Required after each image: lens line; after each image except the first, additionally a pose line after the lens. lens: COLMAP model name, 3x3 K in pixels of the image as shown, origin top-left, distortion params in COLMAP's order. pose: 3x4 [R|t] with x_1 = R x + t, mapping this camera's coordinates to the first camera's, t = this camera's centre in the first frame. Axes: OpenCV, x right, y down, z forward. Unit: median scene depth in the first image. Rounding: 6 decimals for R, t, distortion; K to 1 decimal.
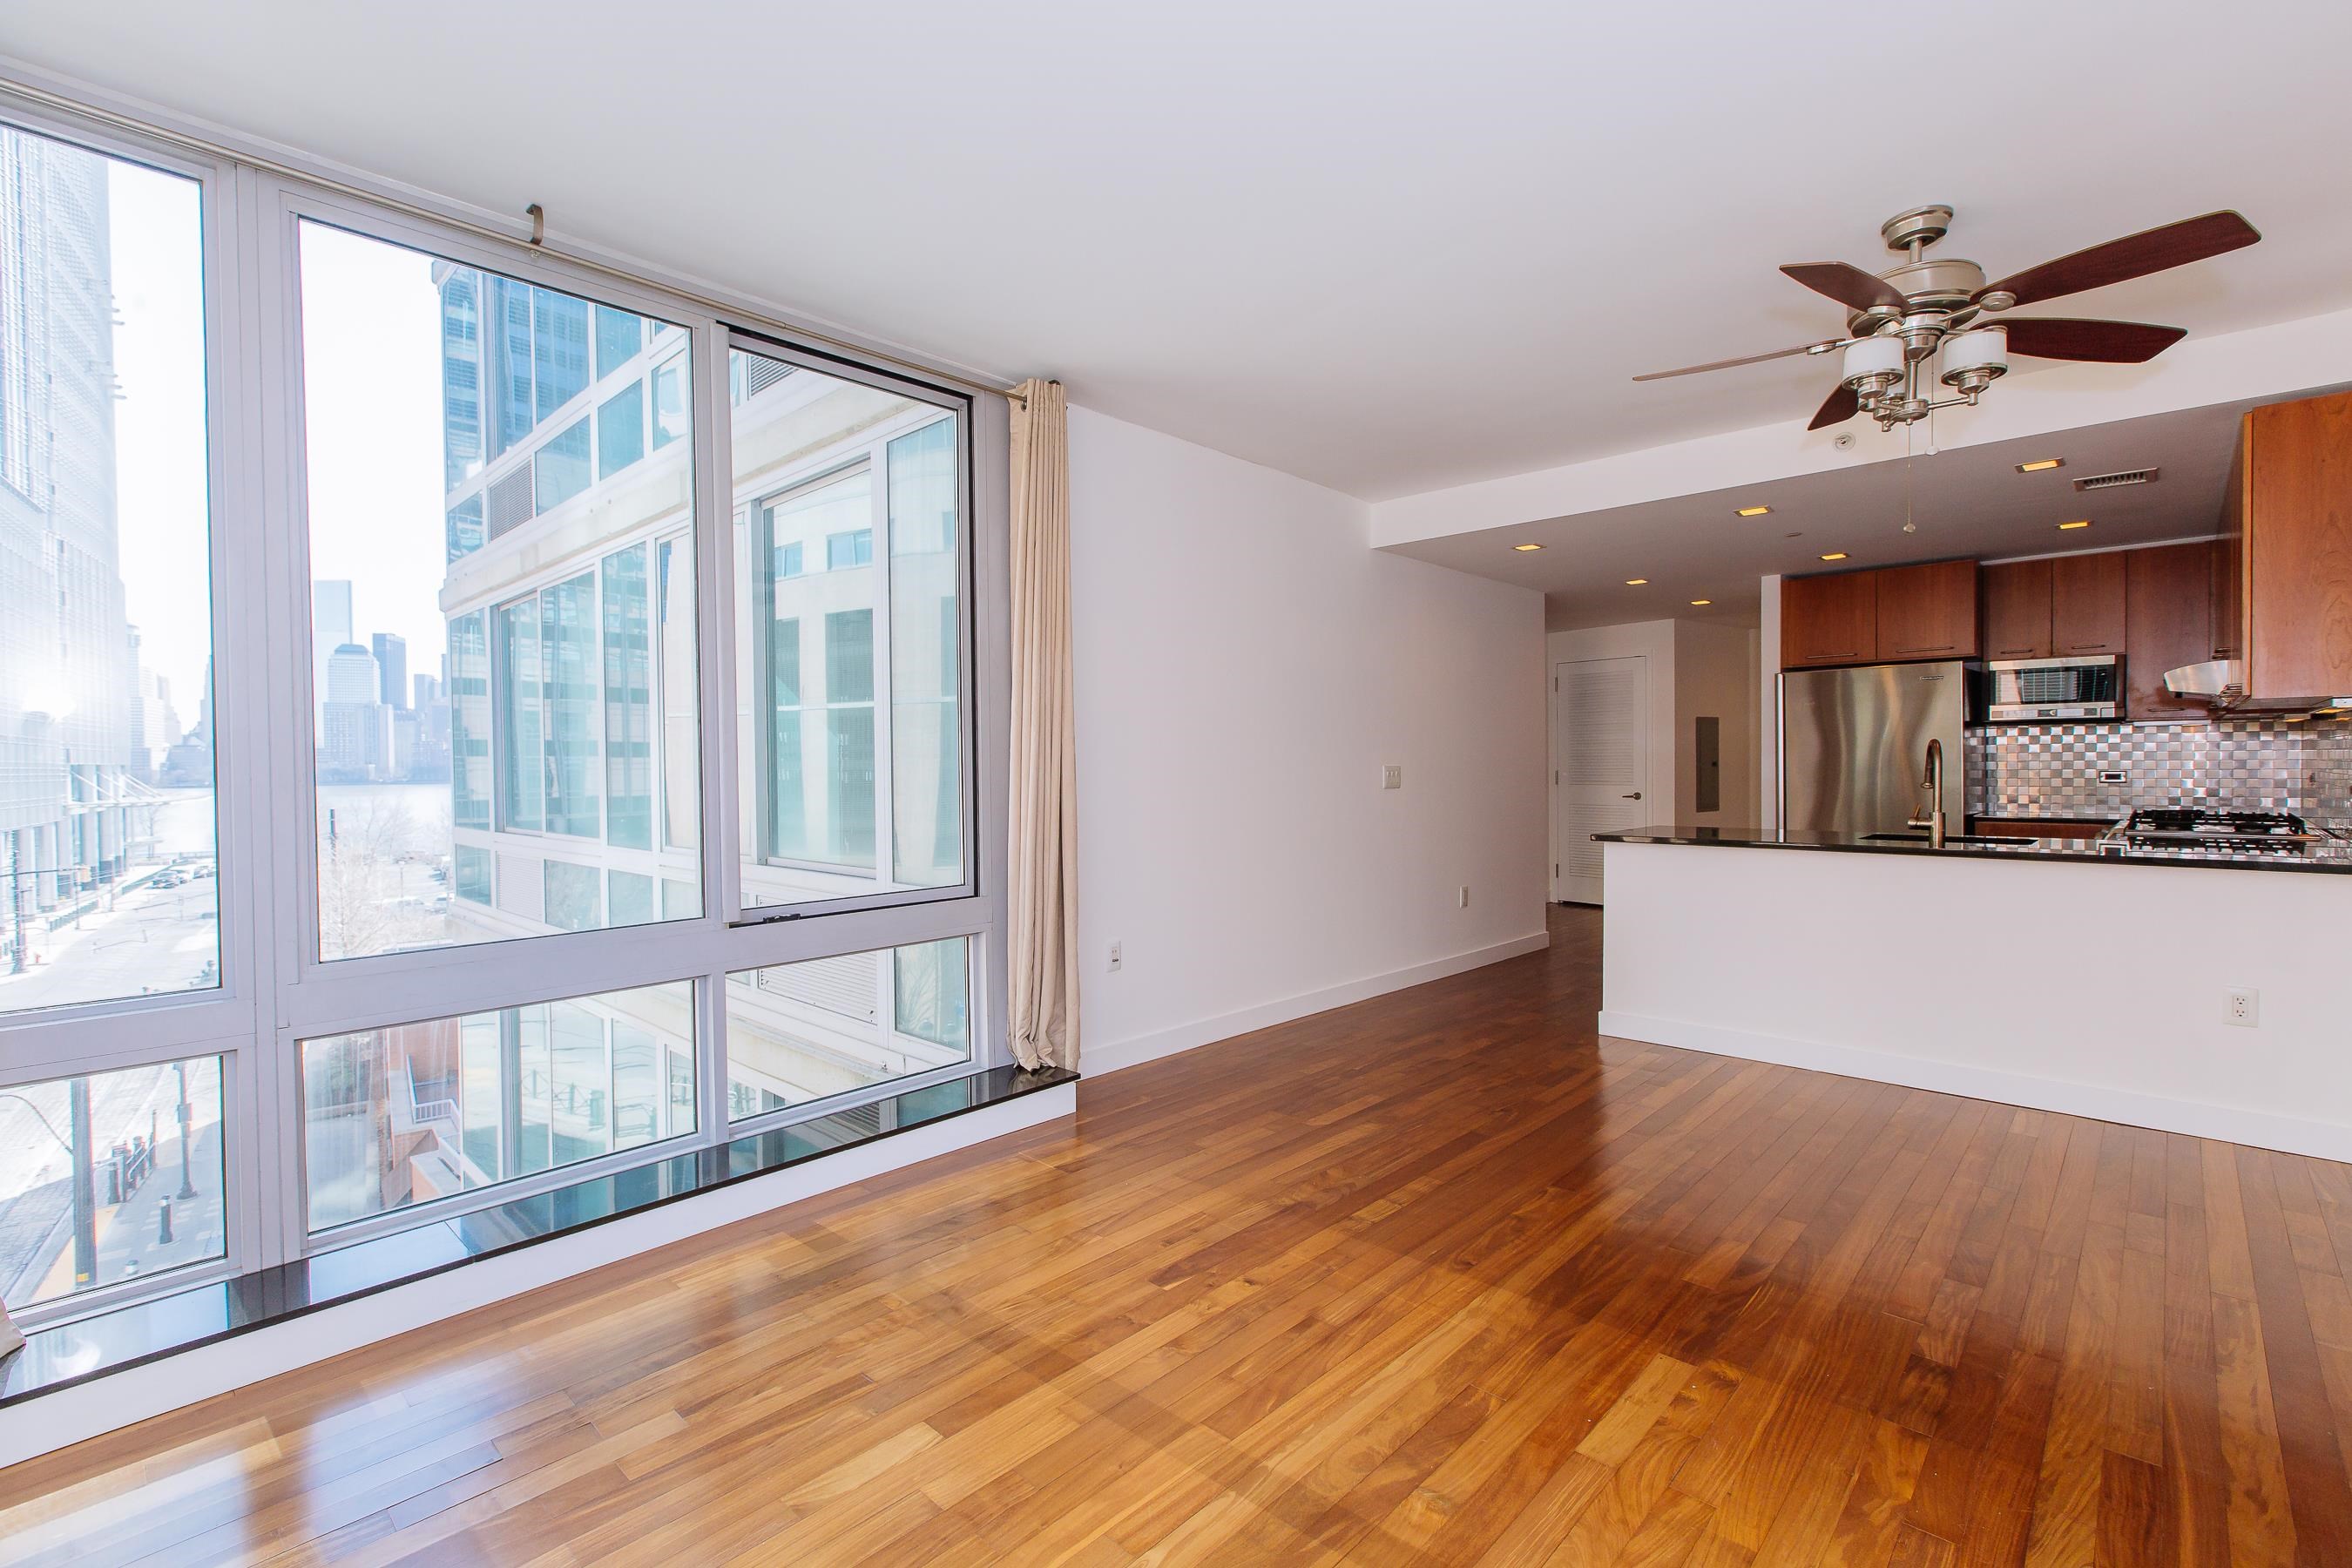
lens RADIAL K [[1050.3, 0, 1176.0], [0, 1050.3, 784.0], [0, 0, 1]] dist [-0.001607, -0.000496]
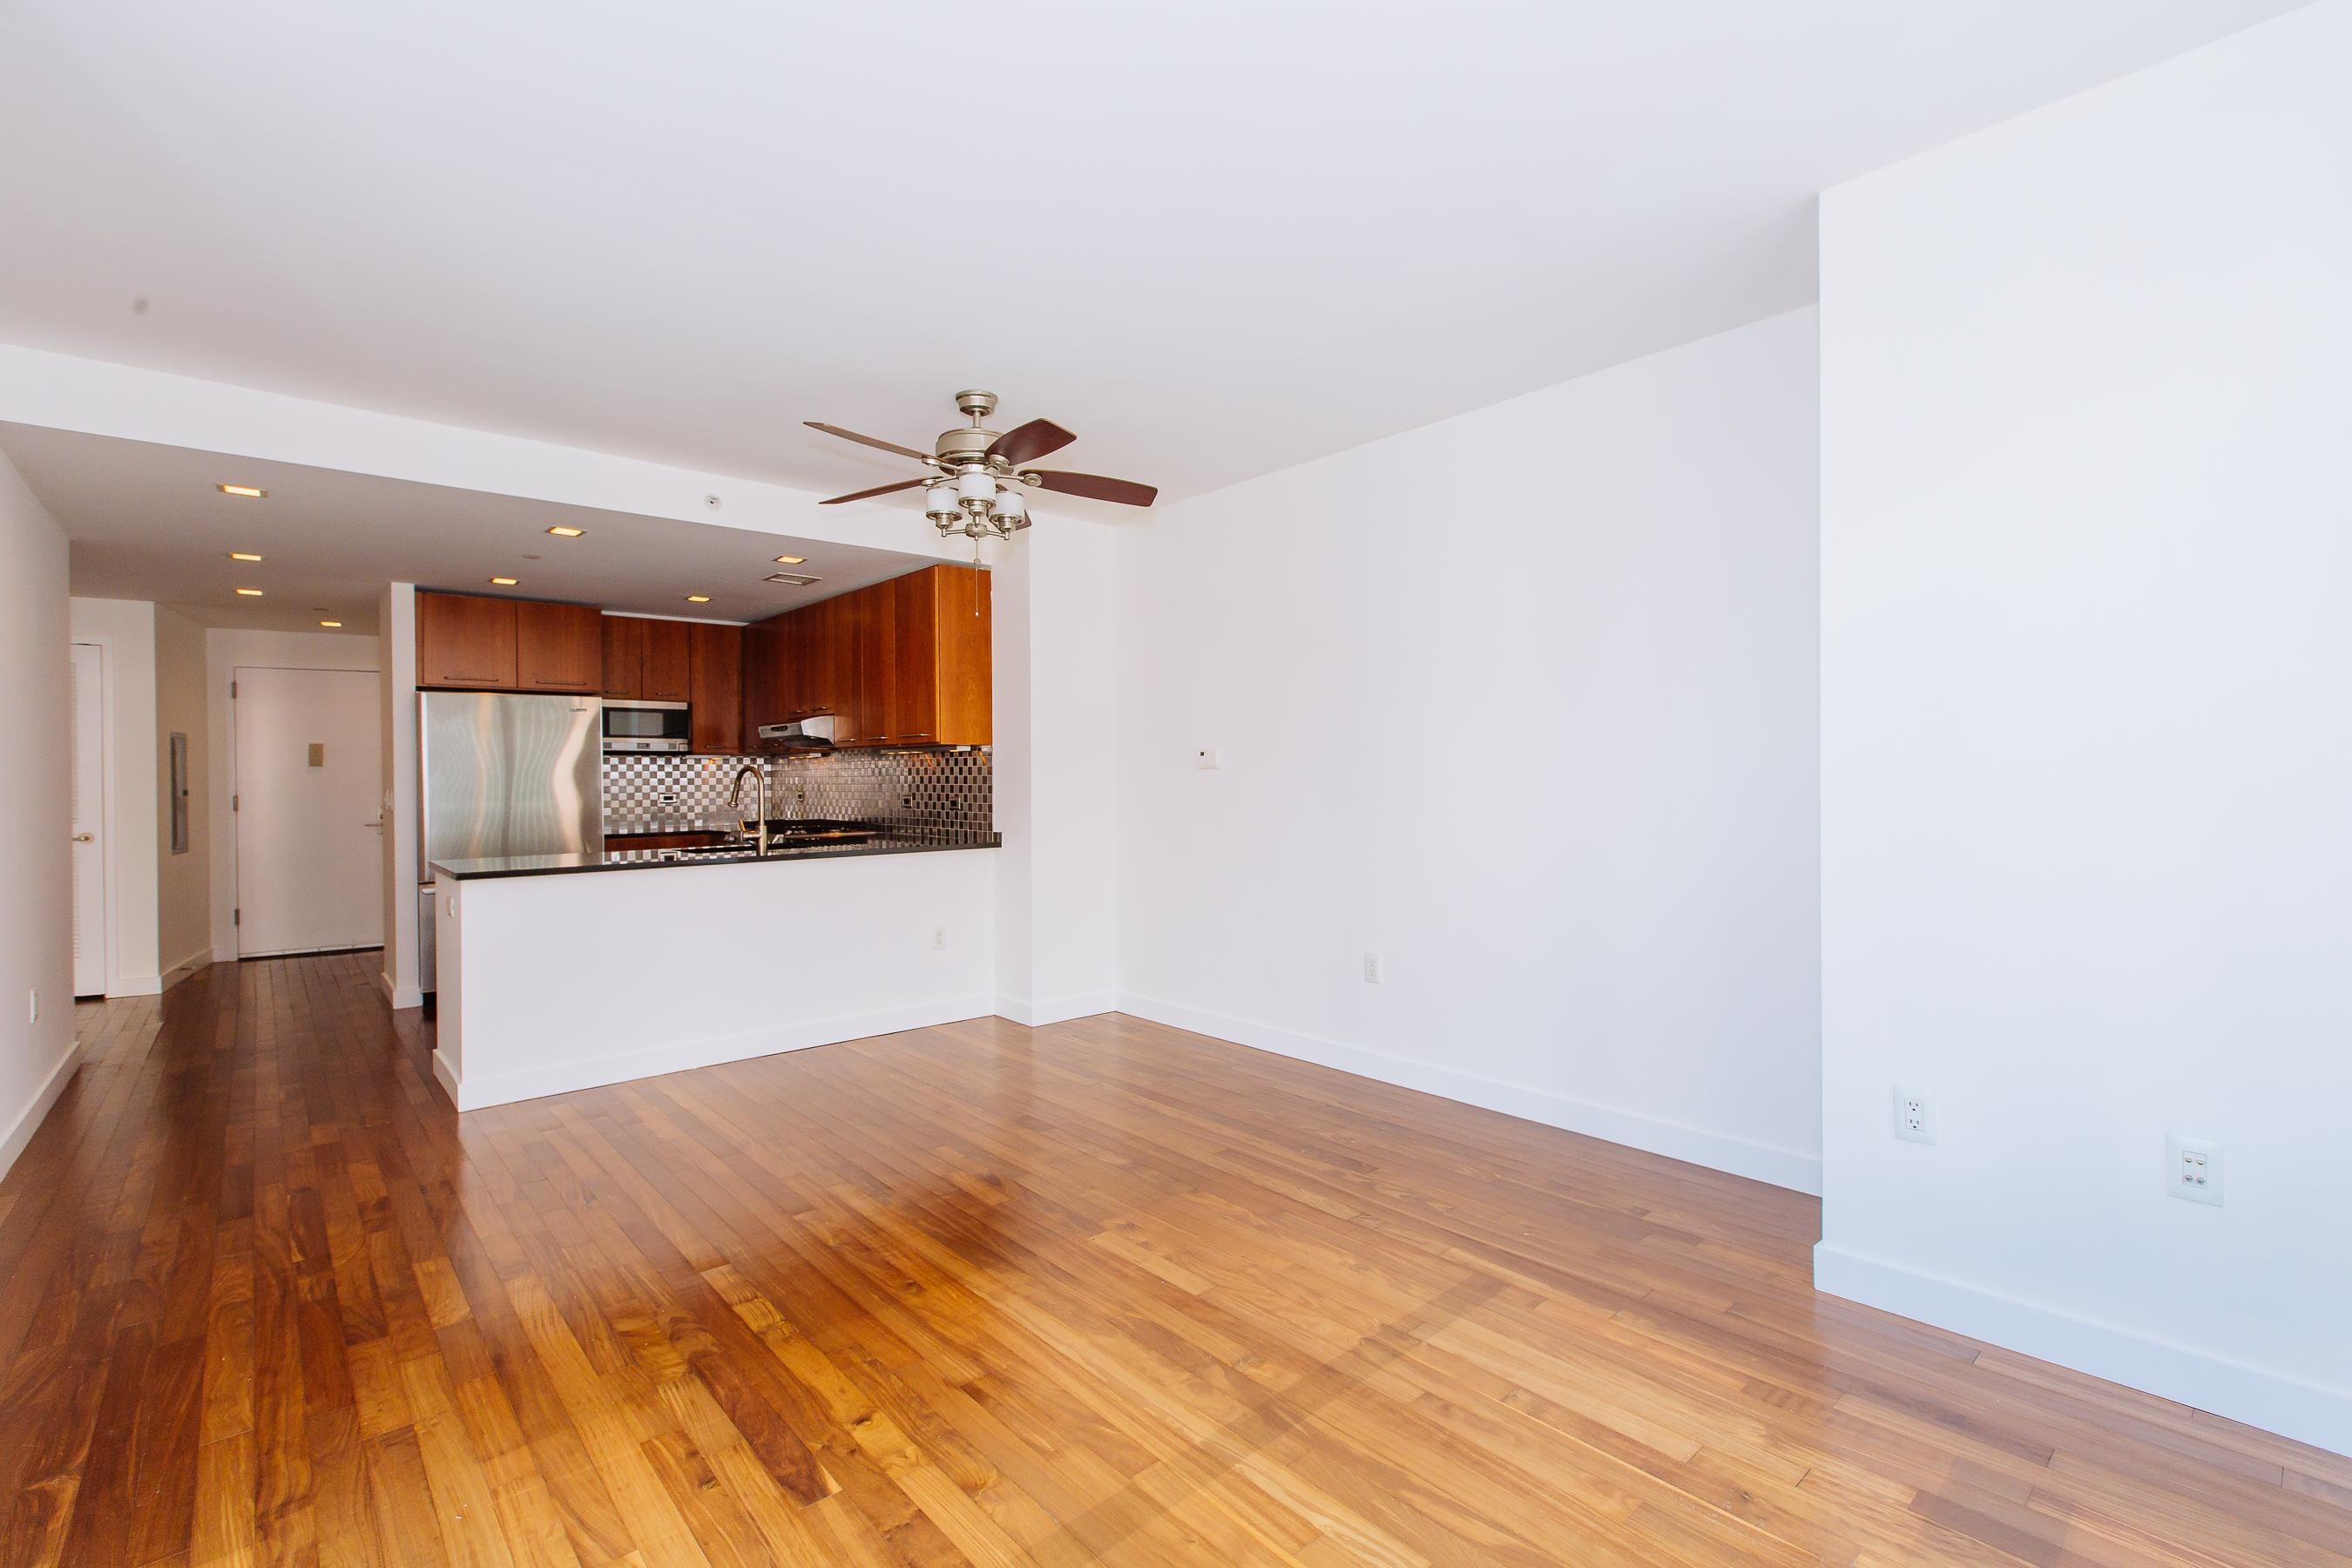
lens RADIAL K [[1038.8, 0, 1177.7], [0, 1038.8, 775.9], [0, 0, 1]] dist [-0.010797, -0.000061]
pose [[0.083222, 0.007982, 0.996499, -0.511673], [0.029386, 0.999513, -0.010460, -0.004609], [-0.996098, 0.030153, 0.082947, 0.490715]]
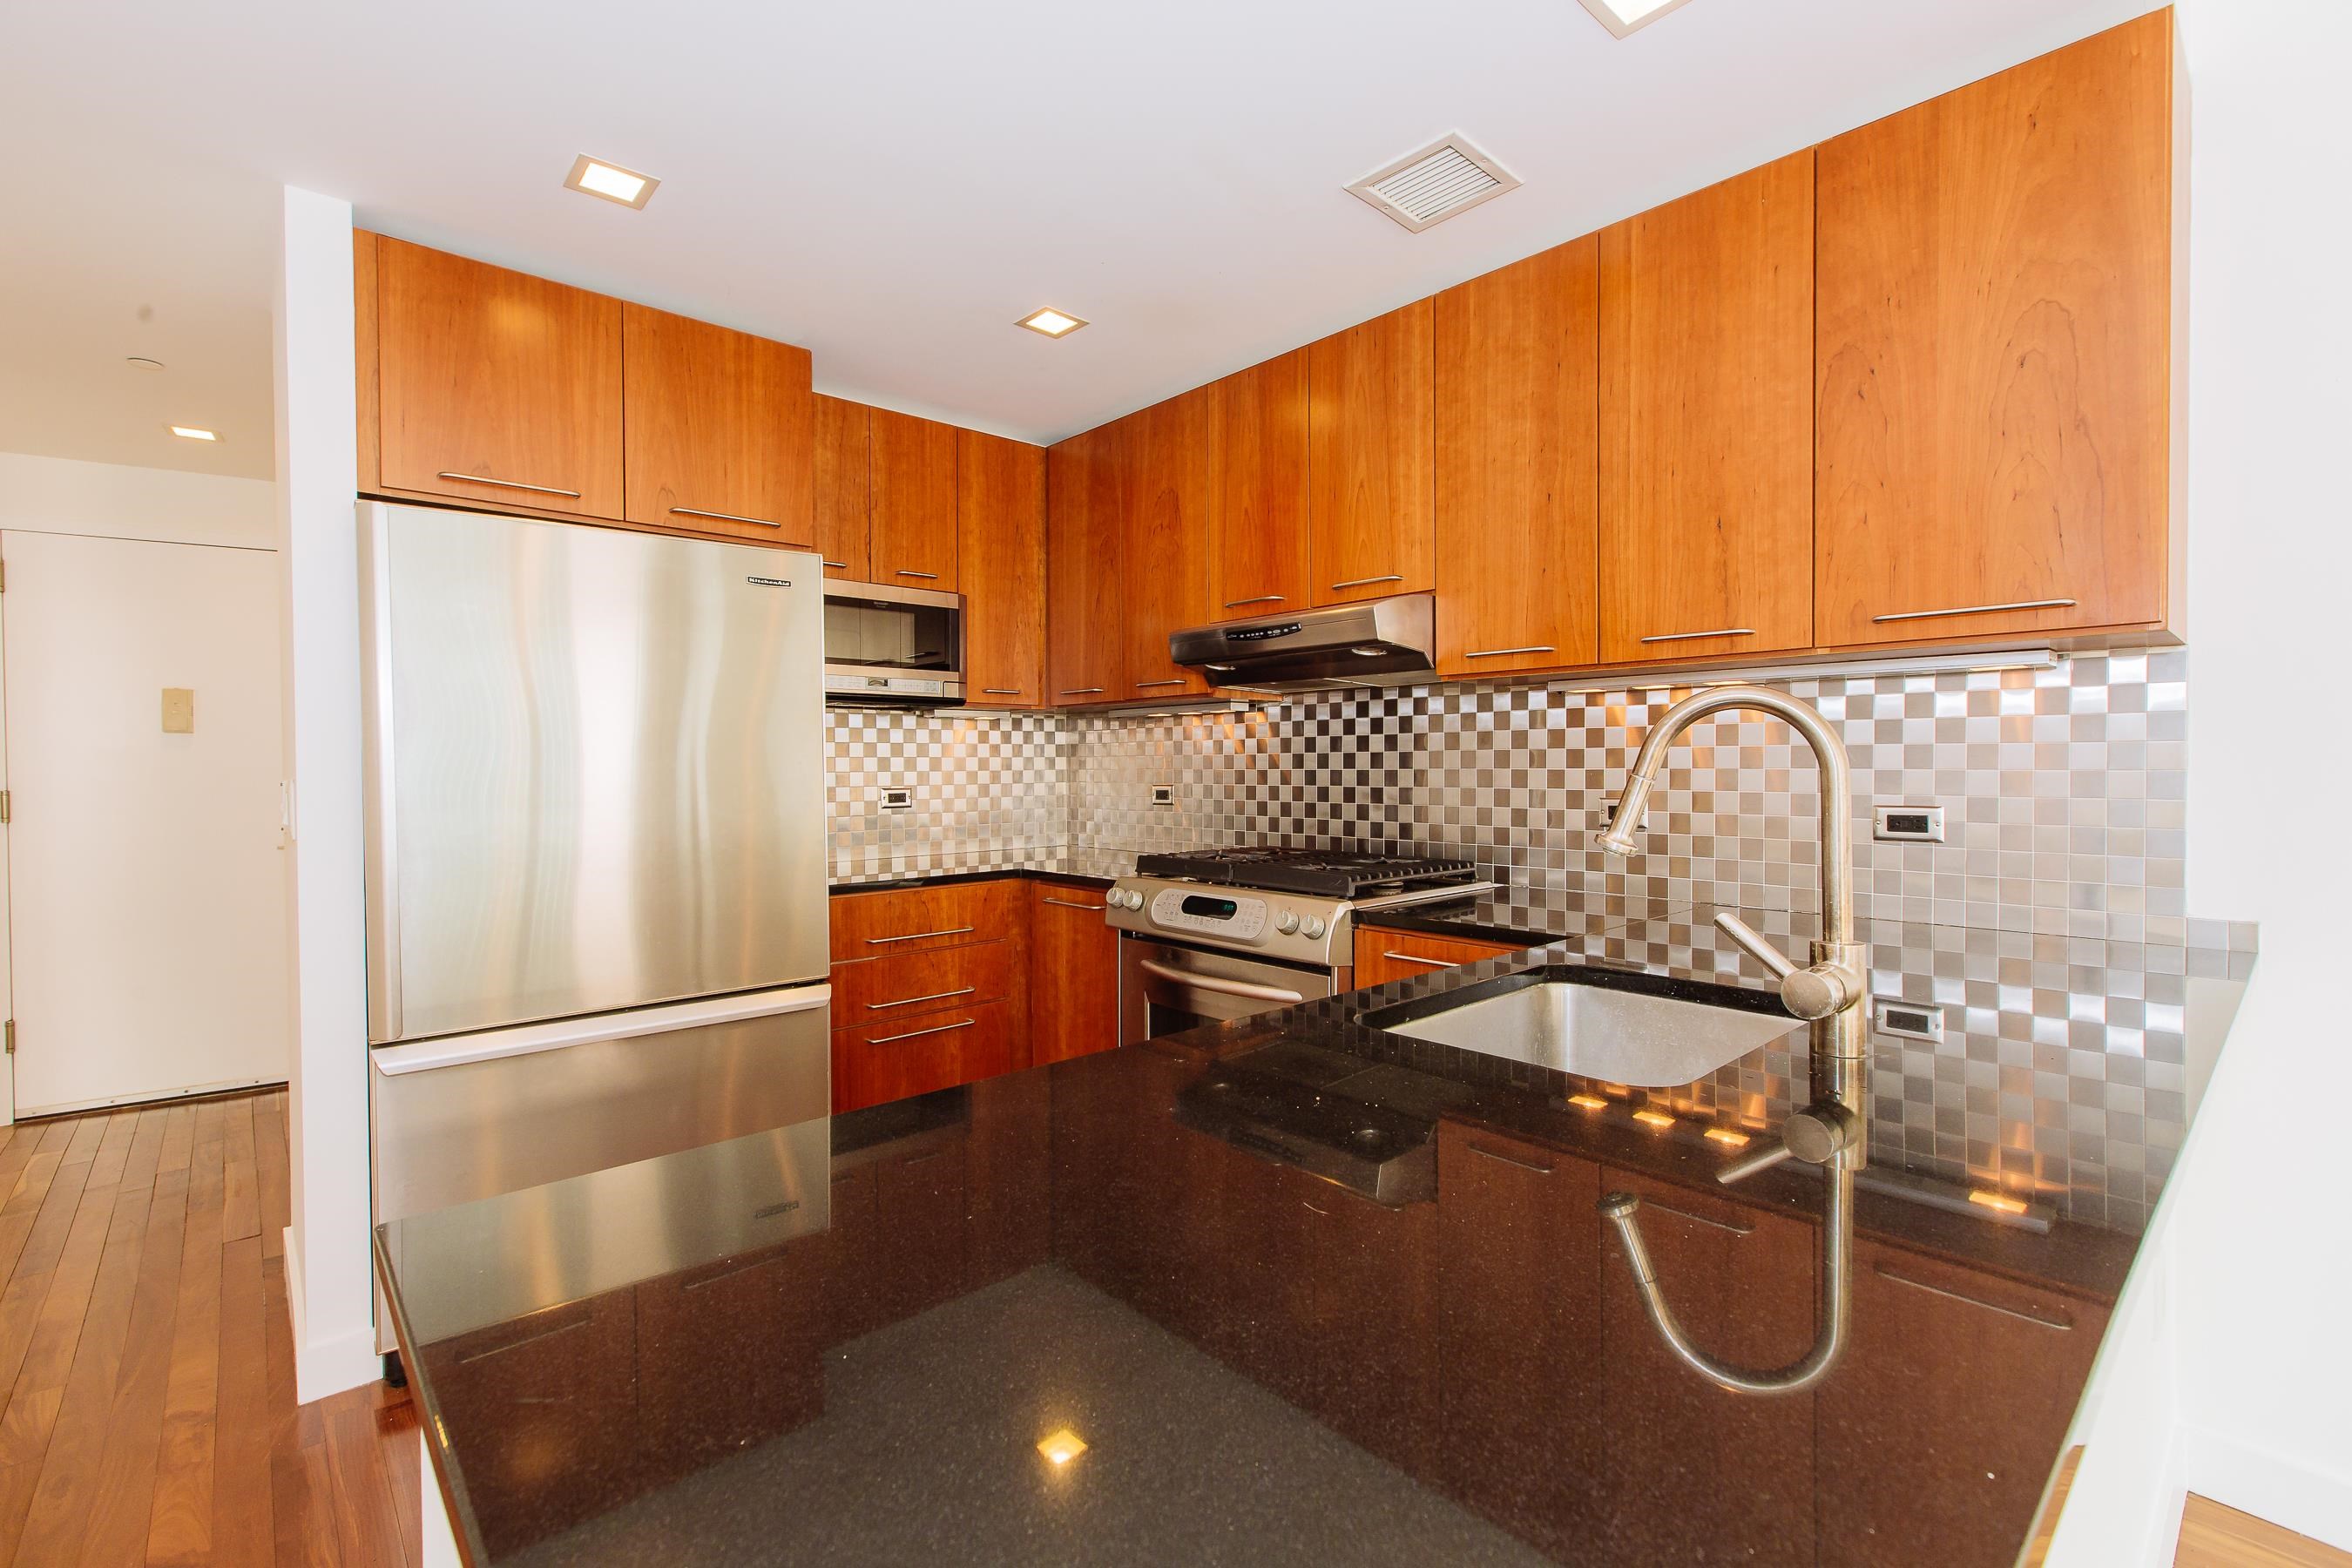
lens RADIAL K [[1050.3, 0, 1176.0], [0, 1050.3, 784.0], [0, 0, 1]] dist [-0.001607, -0.000496]
pose [[0.077342, -0.007178, 0.996979, 0.497065], [0.026557, 0.999634, 0.005137, -0.023953], [-0.996651, 0.026079, 0.077505, 1.353799]]
